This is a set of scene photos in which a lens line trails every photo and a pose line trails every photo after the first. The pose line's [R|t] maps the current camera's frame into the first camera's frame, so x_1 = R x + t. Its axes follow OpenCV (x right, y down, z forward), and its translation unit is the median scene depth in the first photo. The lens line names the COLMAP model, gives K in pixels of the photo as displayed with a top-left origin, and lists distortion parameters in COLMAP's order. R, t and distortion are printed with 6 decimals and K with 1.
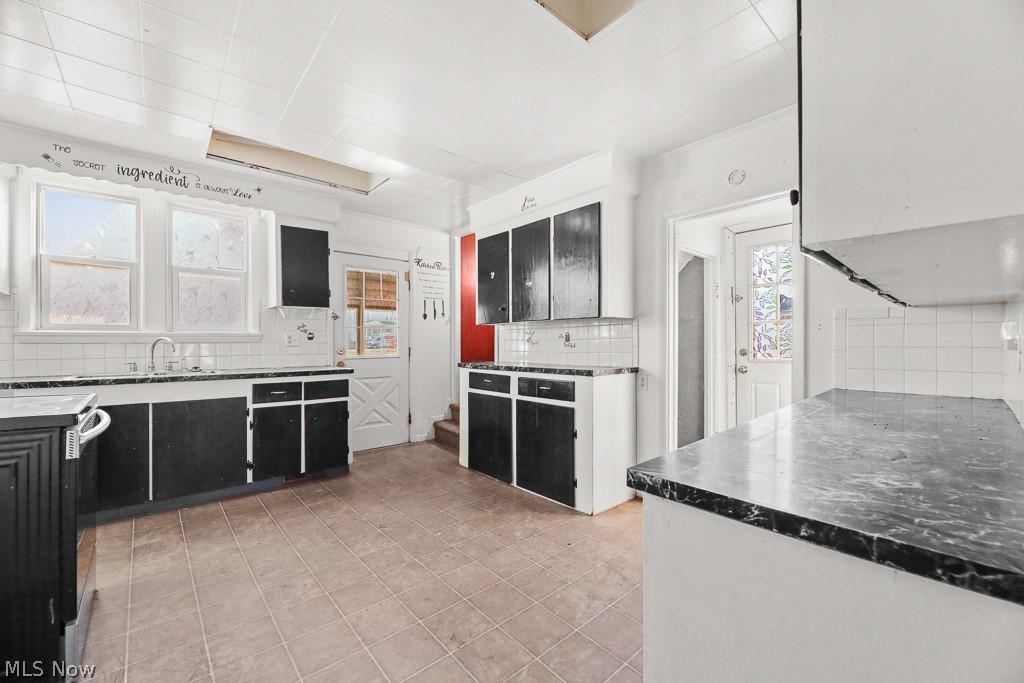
lens RADIAL K [[417.3, 0, 509.3], [0, 417.3, 342.0], [0, 0, 1]] dist [-0.010236, -0.001010]
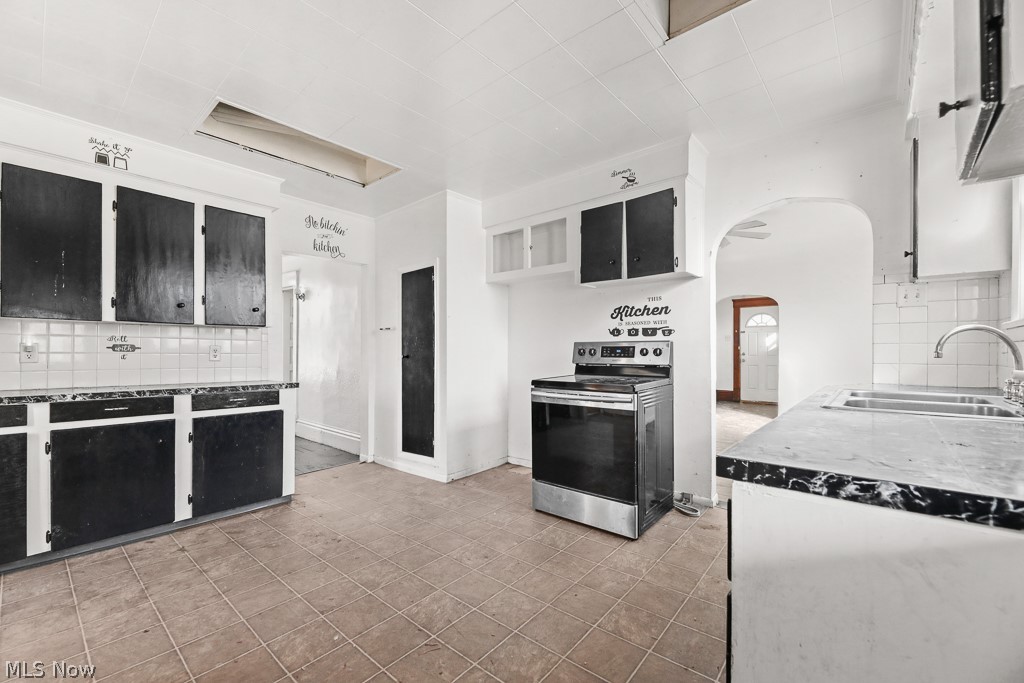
lens RADIAL K [[417.3, 0, 509.4], [0, 417.3, 346.1], [0, 0, 1]] dist [-0.010236, -0.001010]
pose [[-0.988827, 0.001338, -0.149059, -0.374951], [0.003041, 0.999933, -0.011192, 0.014755], [0.149034, -0.011520, -0.988765, 1.860804]]
